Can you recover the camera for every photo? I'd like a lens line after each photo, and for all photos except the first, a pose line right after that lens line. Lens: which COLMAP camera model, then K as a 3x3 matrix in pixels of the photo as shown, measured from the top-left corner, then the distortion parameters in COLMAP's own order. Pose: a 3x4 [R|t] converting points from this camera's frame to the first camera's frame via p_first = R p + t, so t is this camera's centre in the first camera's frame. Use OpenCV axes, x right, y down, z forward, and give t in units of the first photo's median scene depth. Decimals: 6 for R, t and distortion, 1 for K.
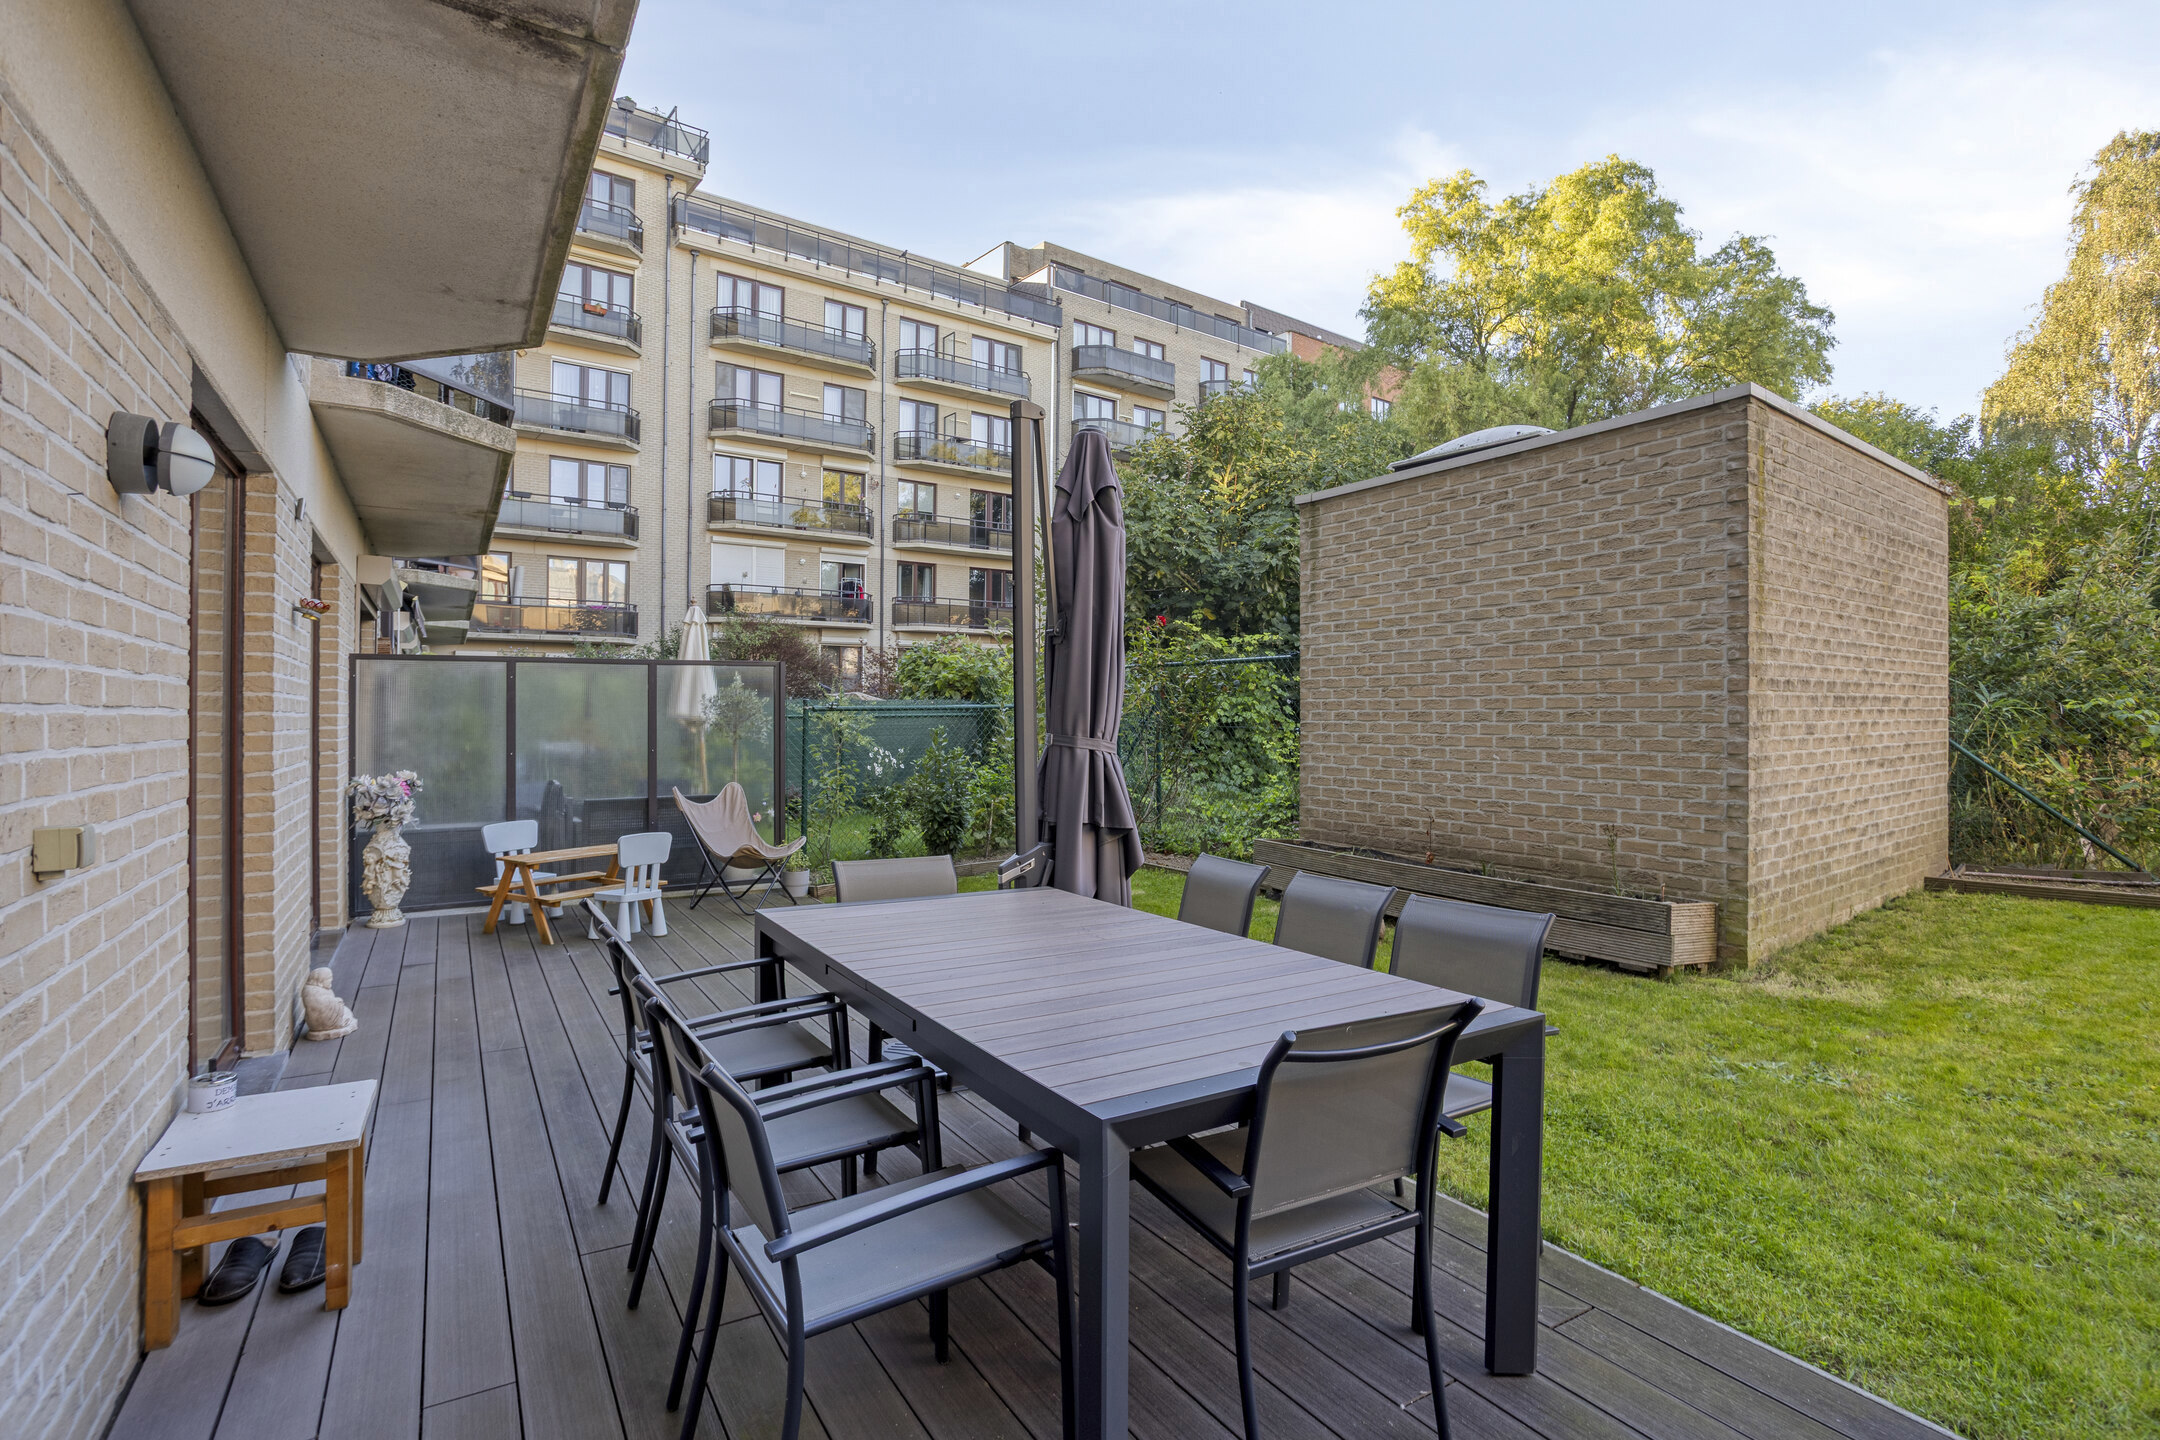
lens RADIAL K [[1060.5, 0, 1083.7], [0, 1060.5, 704.0], [0, 0, 1]] dist [-0.004555, 0.002628]
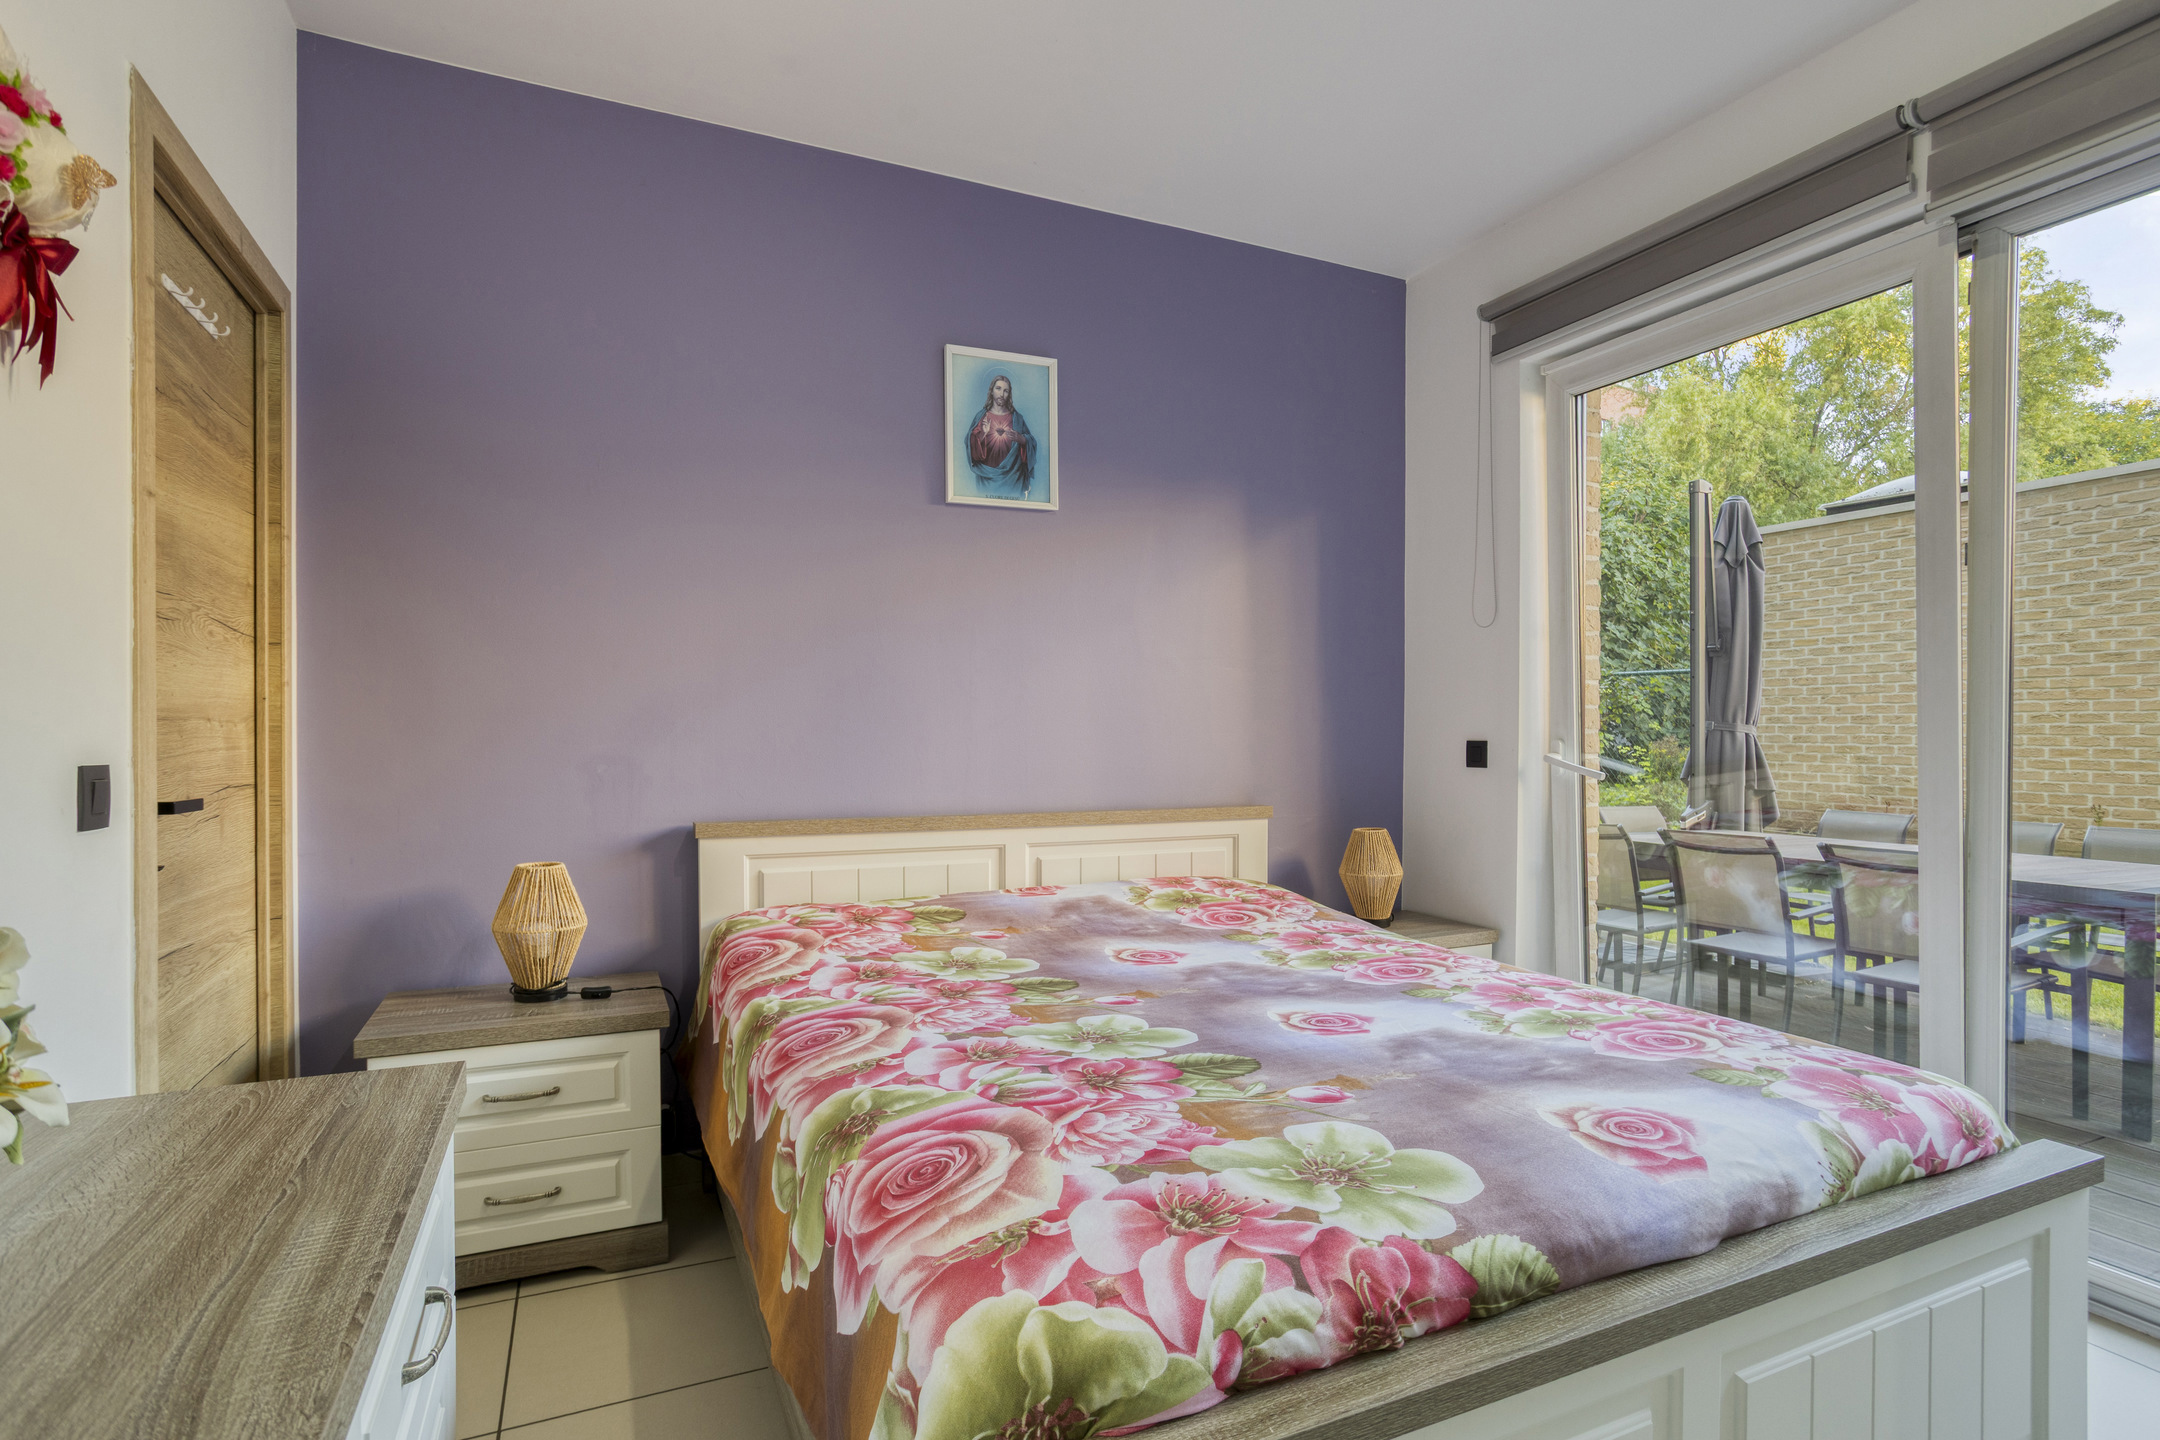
lens RADIAL K [[1060.5, 0, 1076.1], [0, 1060.5, 738.4], [0, 0, 1]] dist [-0.004555, 0.002628]
pose [[0.992122, 0.010886, -0.124801, -0.478519], [-0.008844, 0.999818, 0.016906, 0.023805], [0.124962, -0.015669, 0.992038, -0.335569]]
